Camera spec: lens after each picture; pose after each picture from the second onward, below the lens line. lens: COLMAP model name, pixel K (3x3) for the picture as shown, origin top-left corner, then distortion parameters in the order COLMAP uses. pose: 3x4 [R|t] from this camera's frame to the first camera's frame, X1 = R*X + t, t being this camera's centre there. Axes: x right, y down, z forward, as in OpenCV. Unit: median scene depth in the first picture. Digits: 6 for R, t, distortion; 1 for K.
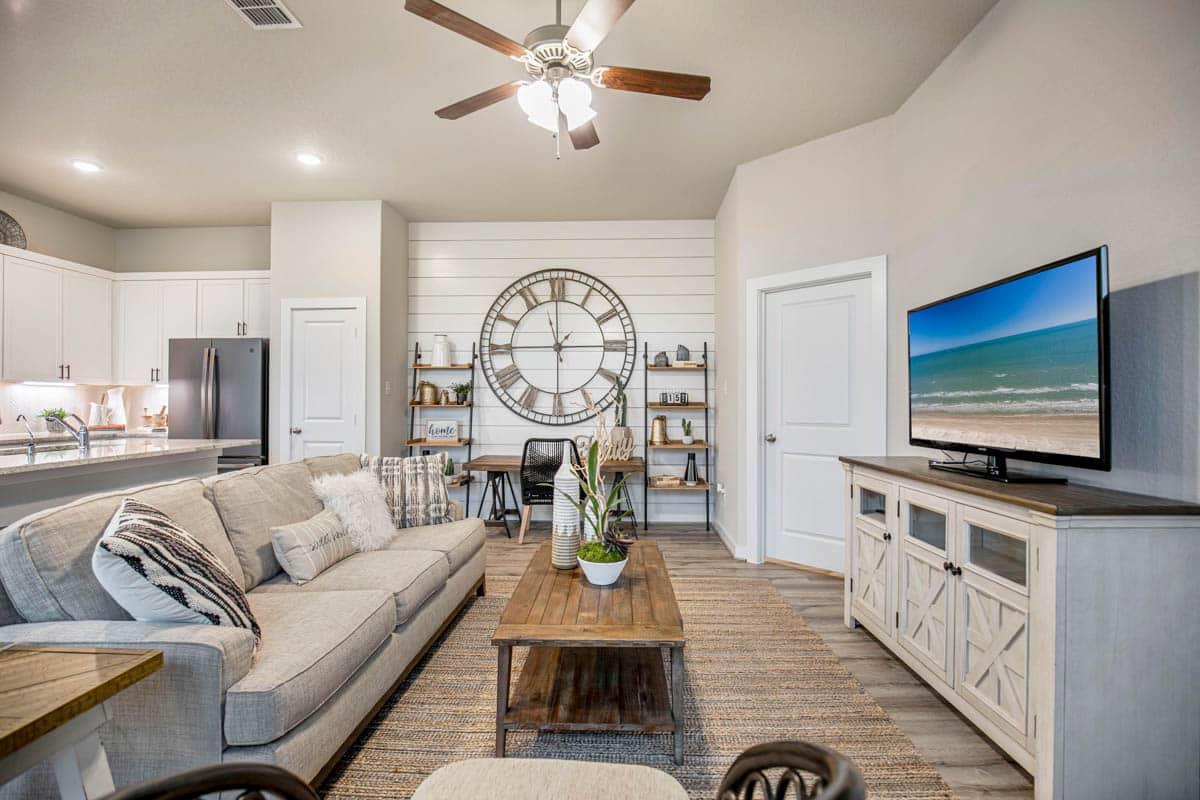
lens RADIAL K [[549.3, 0, 600.0], [0, 549.3, 400.0], [0, 0, 1]] dist [-0.012116, 0.000160]
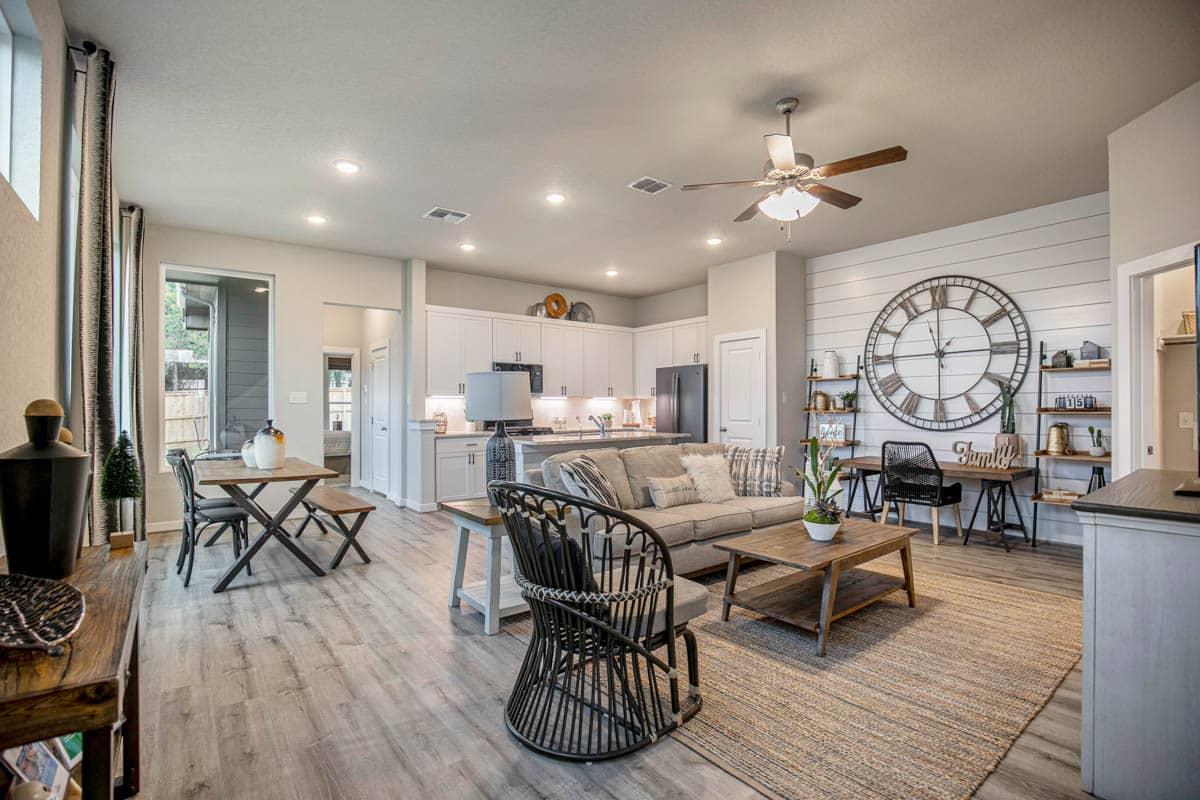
lens RADIAL K [[568.2, 0, 614.5], [0, 568.2, 403.6], [0, 0, 1]] dist [-0.001077, -0.000100]
pose [[0.655300, -0.009580, -0.755308, 0.328835], [0.007857, 0.999952, -0.005866, -0.002801], [0.755328, -0.002090, 0.655344, -0.146098]]
